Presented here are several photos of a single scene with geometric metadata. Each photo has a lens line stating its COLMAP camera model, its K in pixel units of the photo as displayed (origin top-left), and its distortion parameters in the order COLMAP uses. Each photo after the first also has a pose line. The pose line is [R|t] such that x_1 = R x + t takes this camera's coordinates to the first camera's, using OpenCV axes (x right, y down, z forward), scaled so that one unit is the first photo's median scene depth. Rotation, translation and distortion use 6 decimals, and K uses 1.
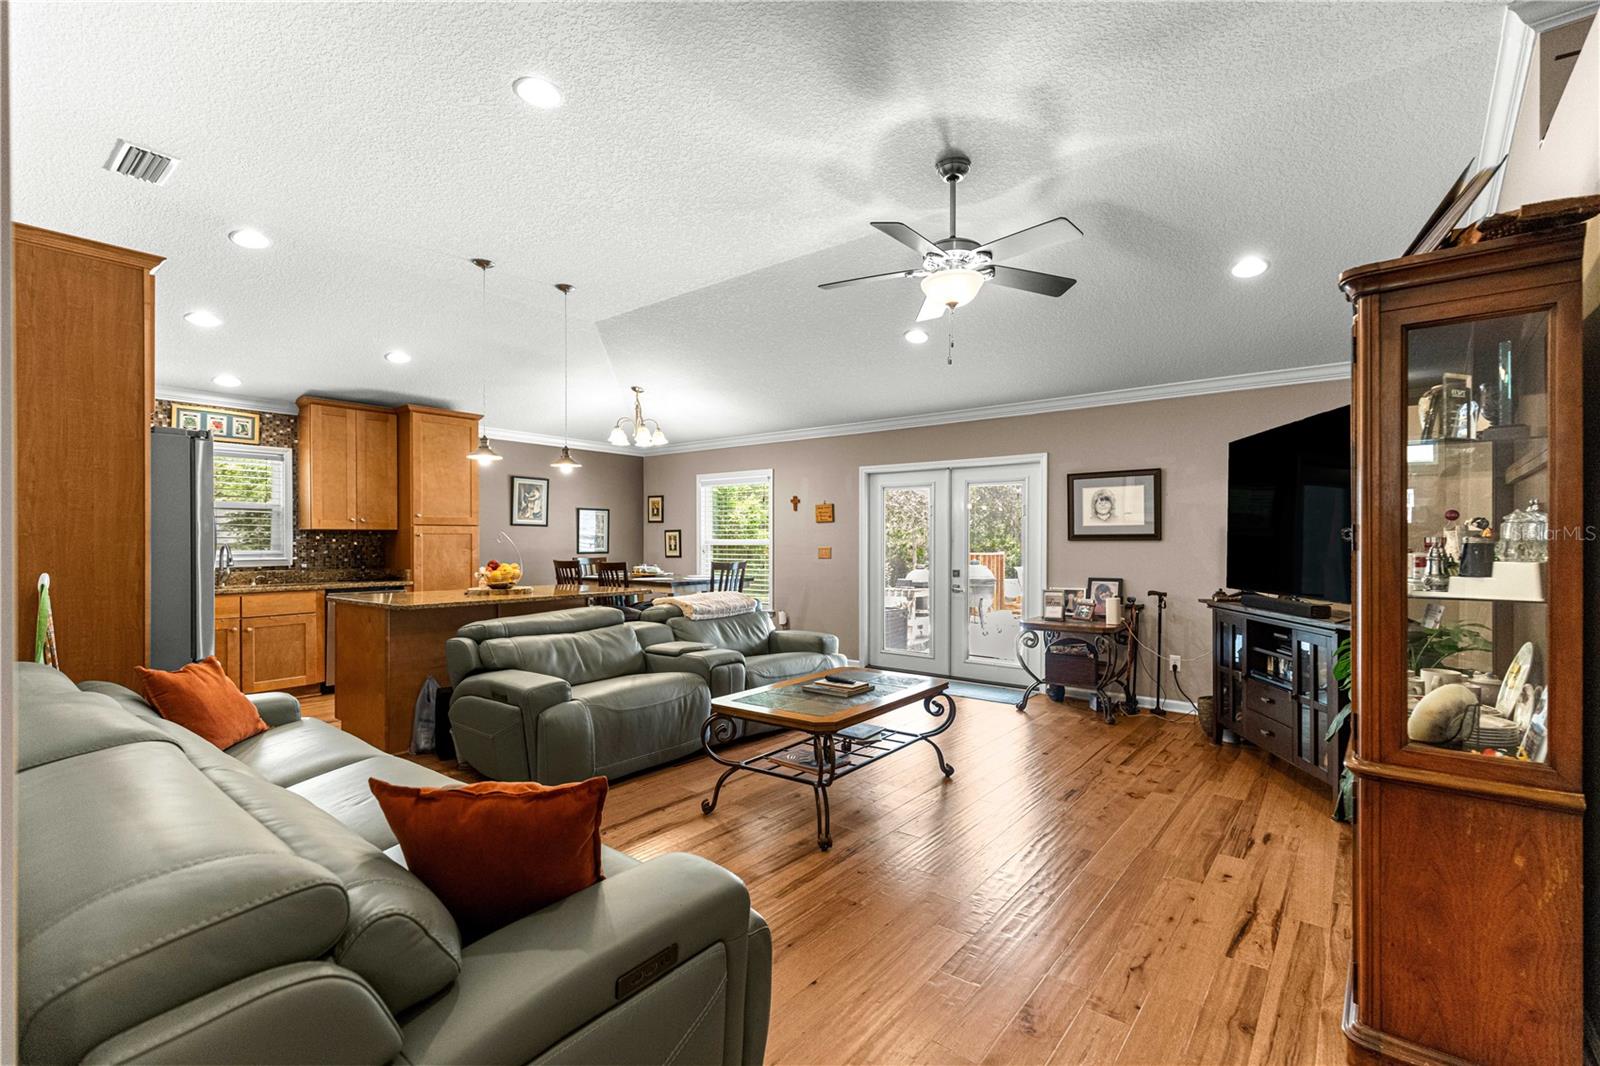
lens RADIAL K [[712.7, 0, 803.8], [0, 712.7, 545.3], [0, 0, 1]] dist [0.006905, -0.000145]
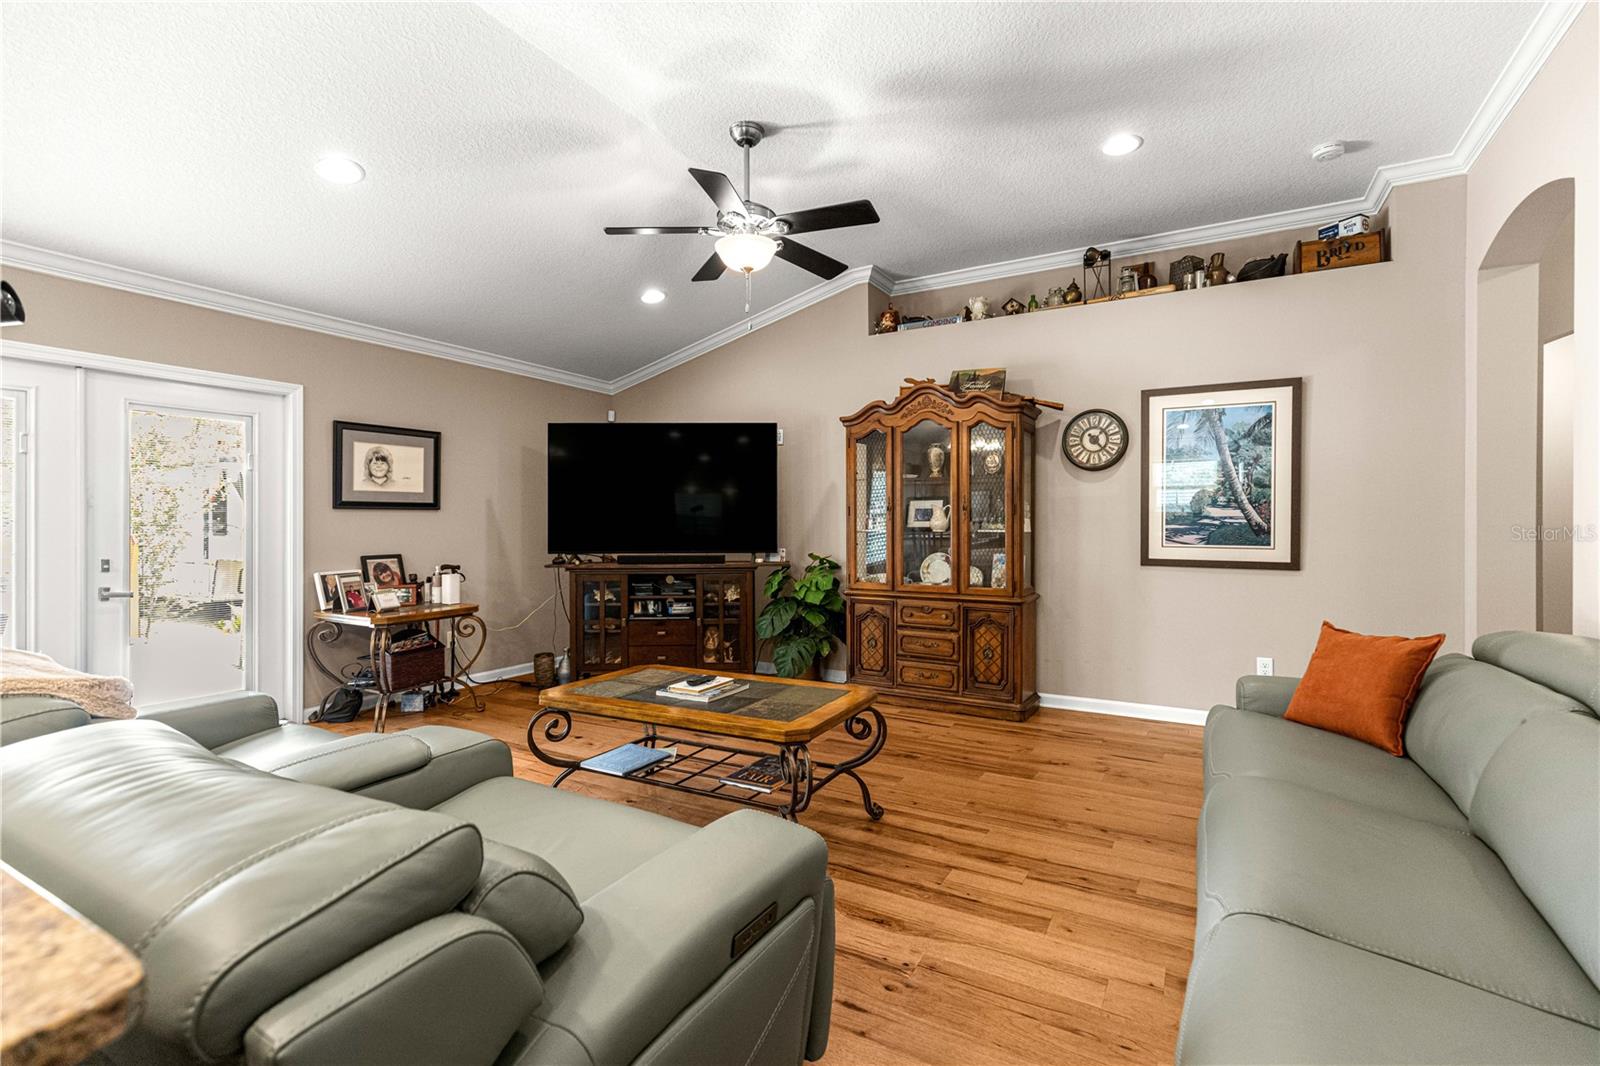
lens RADIAL K [[716.3, 0, 805.6], [0, 716.3, 537.1], [0, 0, 1]] dist [0.009501, -0.000013]
pose [[-0.156743, -0.021618, 0.987403, -0.480129], [0.002771, 0.999747, 0.022328, 0.008364], [-0.987636, 0.006236, -0.156643, 0.652649]]
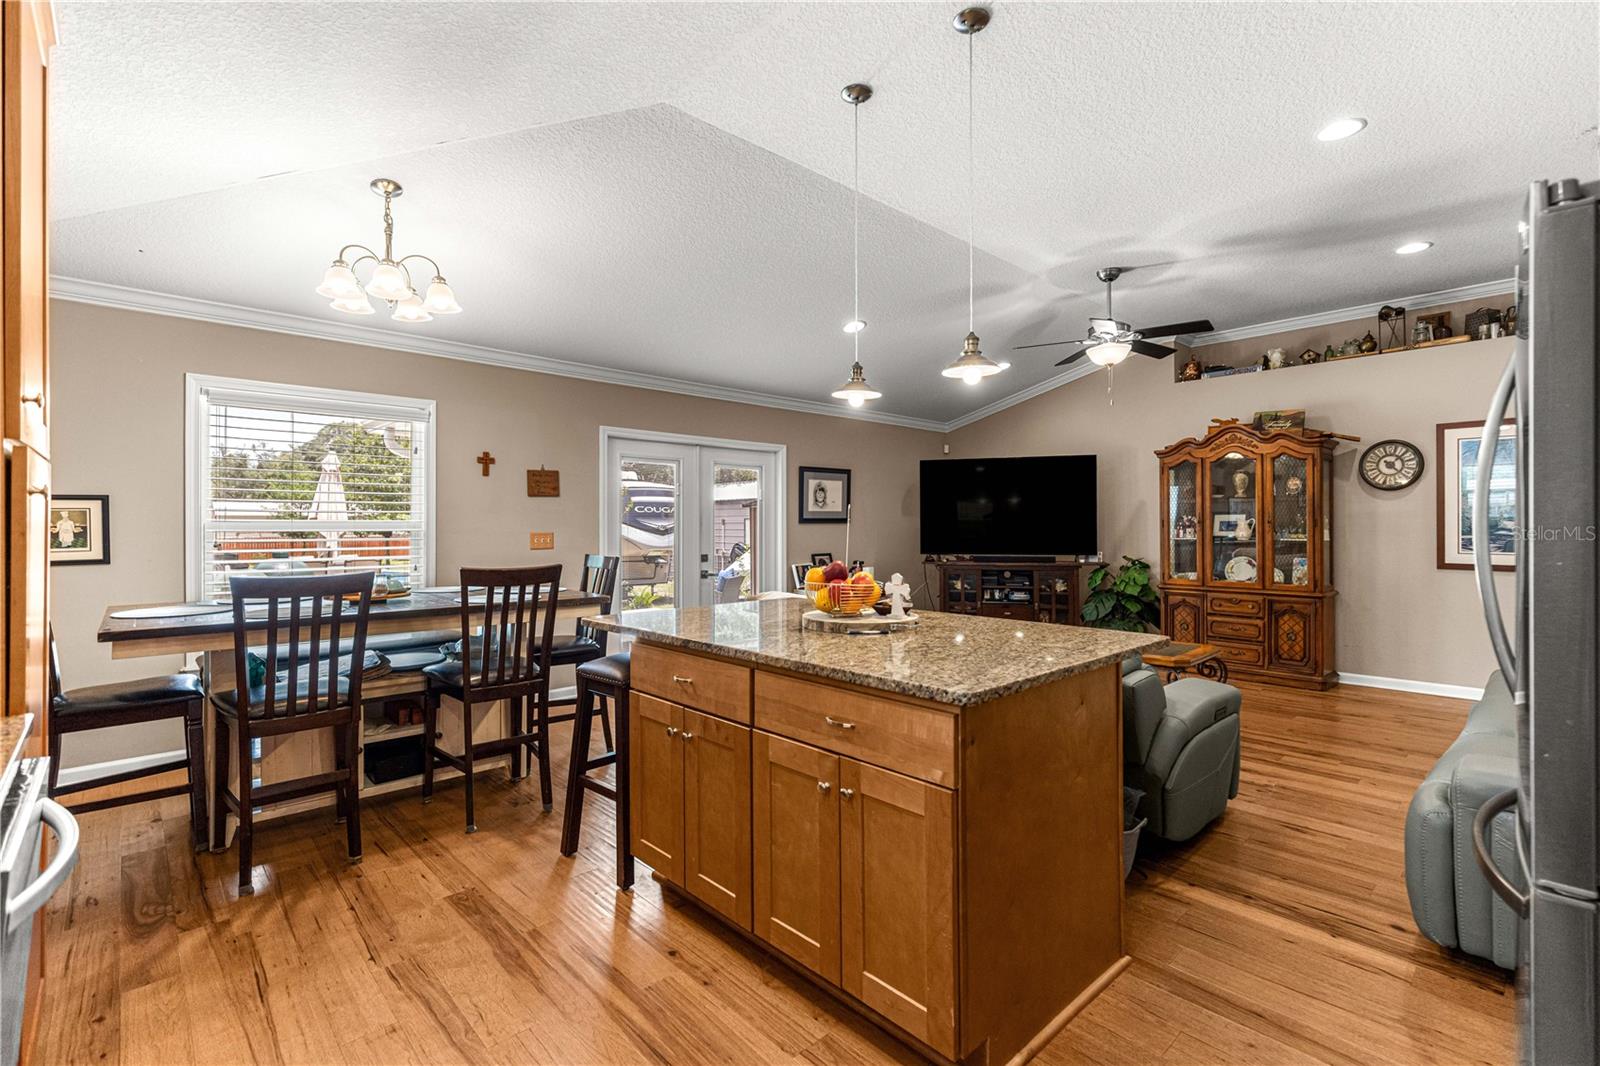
lens RADIAL K [[725.0, 0, 798.0], [0, 725.0, 527.6], [0, 0, 1]] dist [0.001425, 0.000227]
pose [[0.145419, -0.006119, 0.989351, -0.837547], [0.004632, 0.999974, 0.005504, -0.006123], [-0.989359, 0.003782, 0.145444, 0.865595]]
